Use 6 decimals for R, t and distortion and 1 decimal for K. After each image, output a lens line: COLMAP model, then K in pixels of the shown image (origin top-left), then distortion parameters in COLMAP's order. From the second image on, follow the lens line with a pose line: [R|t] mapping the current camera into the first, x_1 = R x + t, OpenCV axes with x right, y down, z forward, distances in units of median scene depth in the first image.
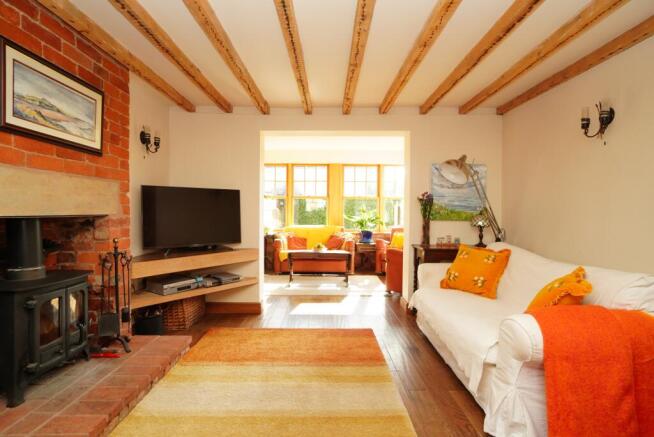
lens RADIAL K [[337.6, 0, 324.8], [0, 337.6, 216.2], [0, 0, 1]] dist [0.000346, -0.000040]
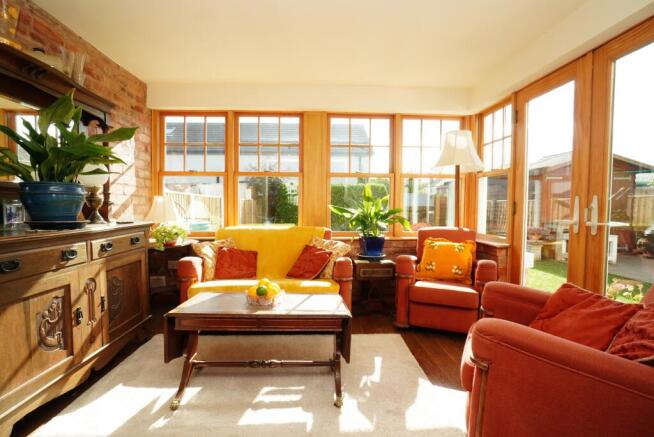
lens RADIAL K [[307.8, 0, 327.3], [0, 307.8, 220.1], [0, 0, 1]] dist [-0.003318, -0.000186]
pose [[0.999284, -0.004100, 0.037609, 0.035580], [0.003040, 0.999598, 0.028202, 0.005562], [-0.037710, -0.028068, 0.998894, 0.542929]]
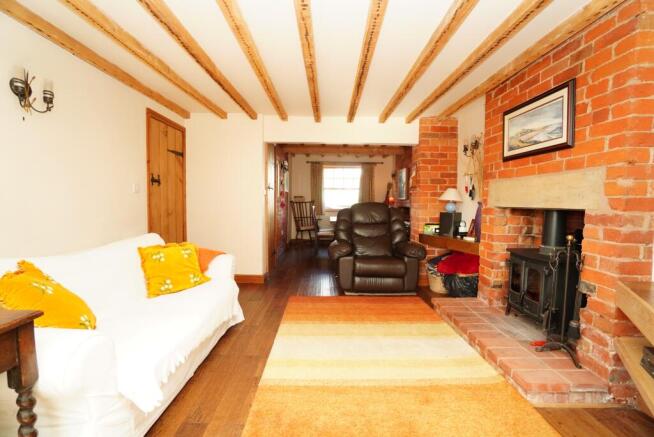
lens RADIAL K [[288.3, 0, 327.2], [0, 288.3, 218.0], [0, 0, 1]] dist [-0.026390, -0.000256]
pose [[-0.999819, -0.017628, -0.007185, 0.029782], [-0.018079, 0.997488, 0.068484, -0.019744], [0.005959, 0.068601, -0.997626, 1.744369]]
